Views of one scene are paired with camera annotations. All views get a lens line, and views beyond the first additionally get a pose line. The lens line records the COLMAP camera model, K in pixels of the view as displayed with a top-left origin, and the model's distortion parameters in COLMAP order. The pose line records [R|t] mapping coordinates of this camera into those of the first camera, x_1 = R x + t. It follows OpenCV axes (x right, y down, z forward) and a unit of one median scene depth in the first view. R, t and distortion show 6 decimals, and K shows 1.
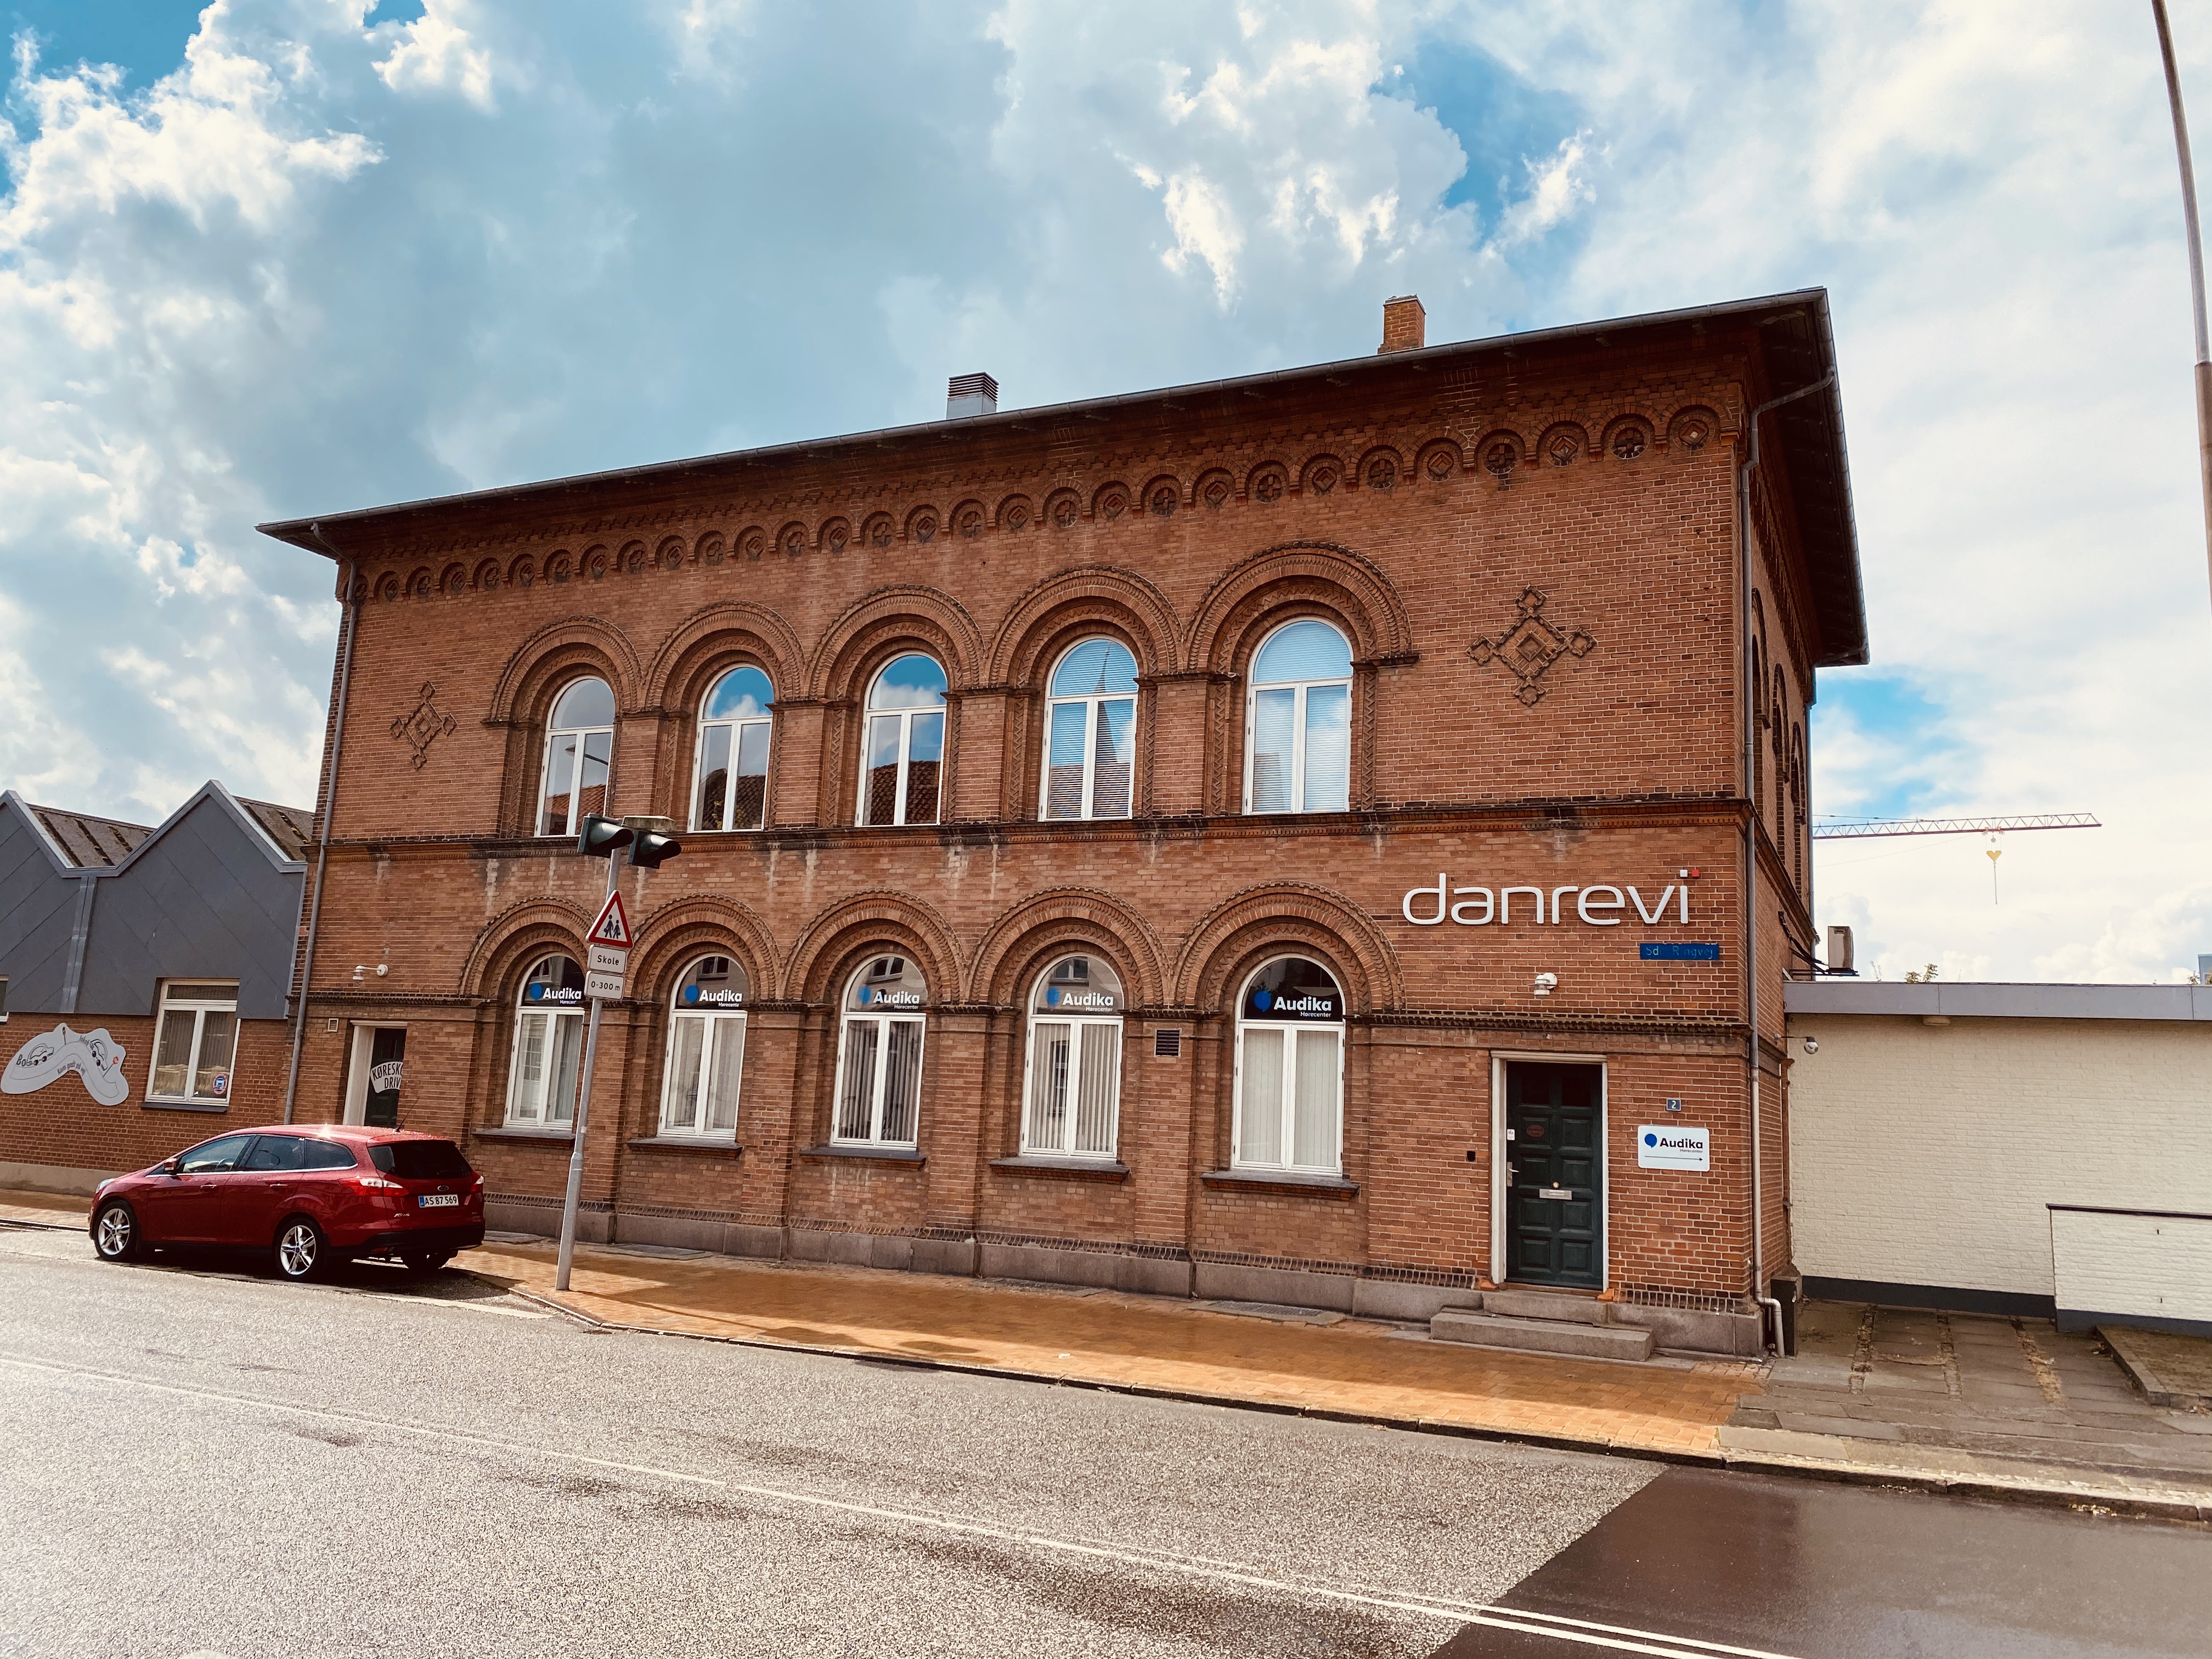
lens RADIAL K [[1660.0, 0, 1115.8], [0, 1660.0, 818.0], [0, 0, 1]] dist [0.064579, -0.035010]
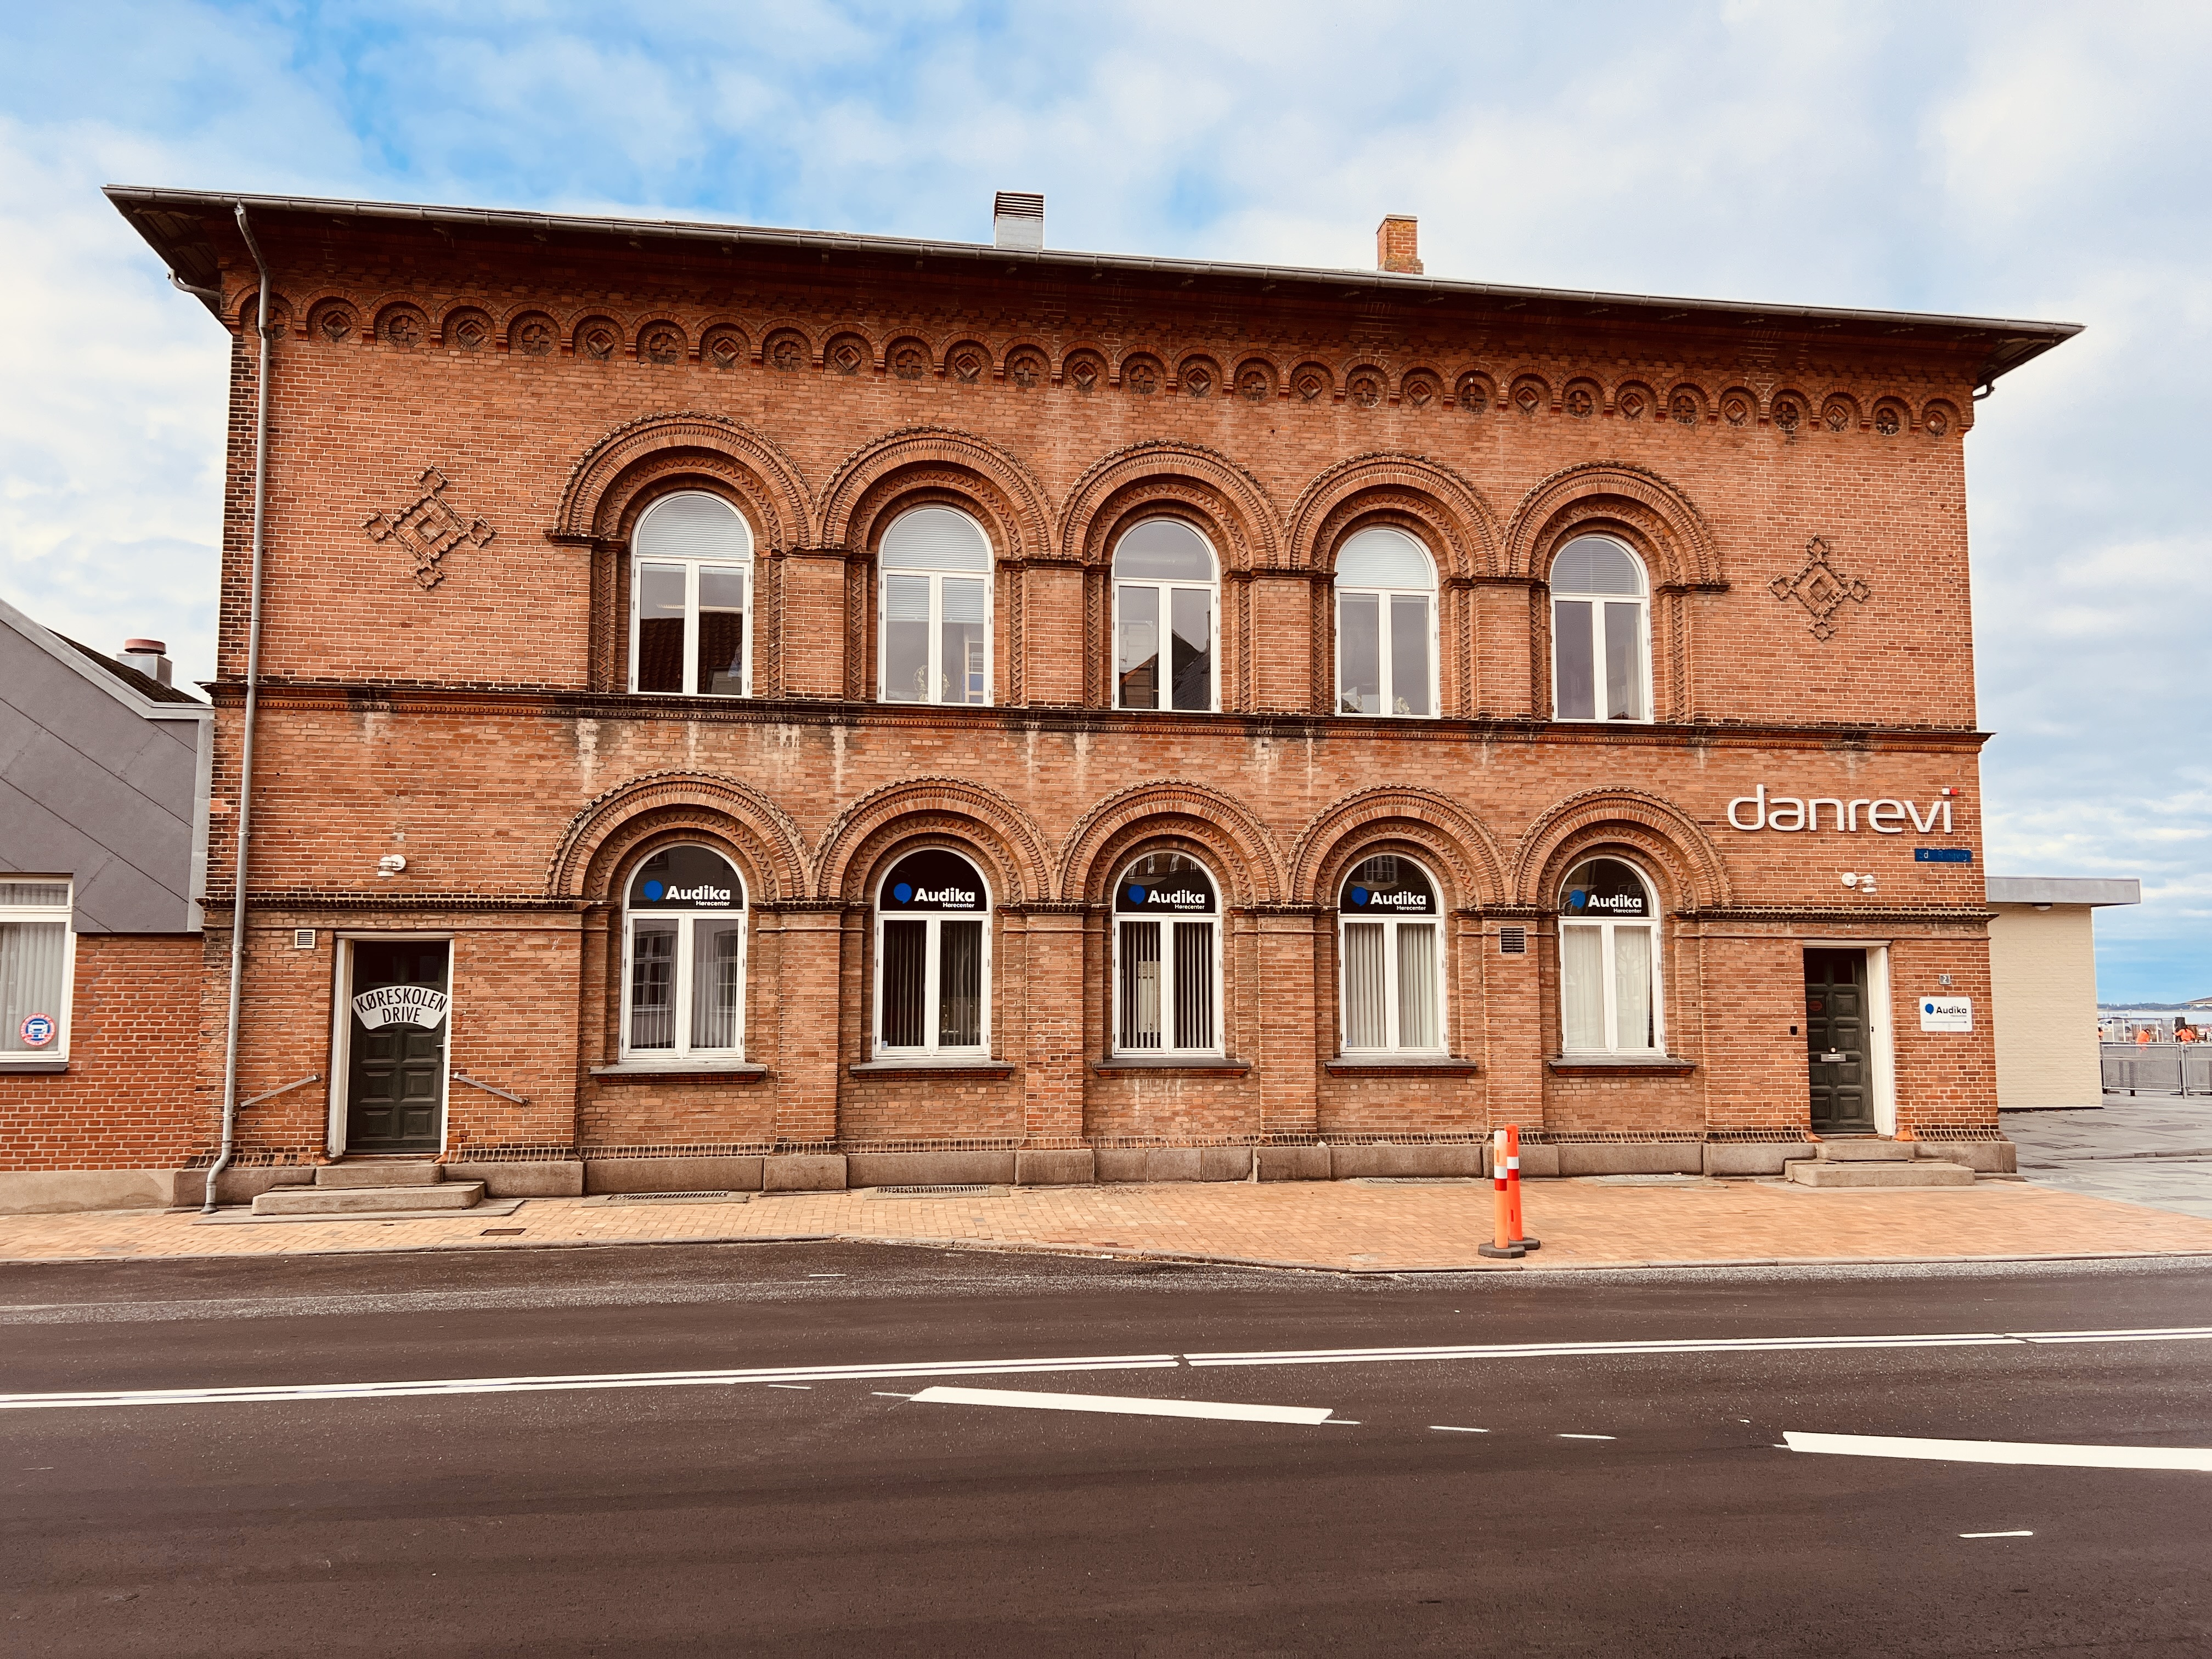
lens RADIAL K [[1647.7, 0, 1094.1], [0, 1647.7, 851.7], [0, 0, 1]] dist [0.048685, -0.022544]
pose [[0.827820, 0.003915, 0.560980, -0.688219], [-0.057538, 0.995295, 0.077961, 0.014182], [-0.558035, -0.096815, 0.824150, 0.273874]]
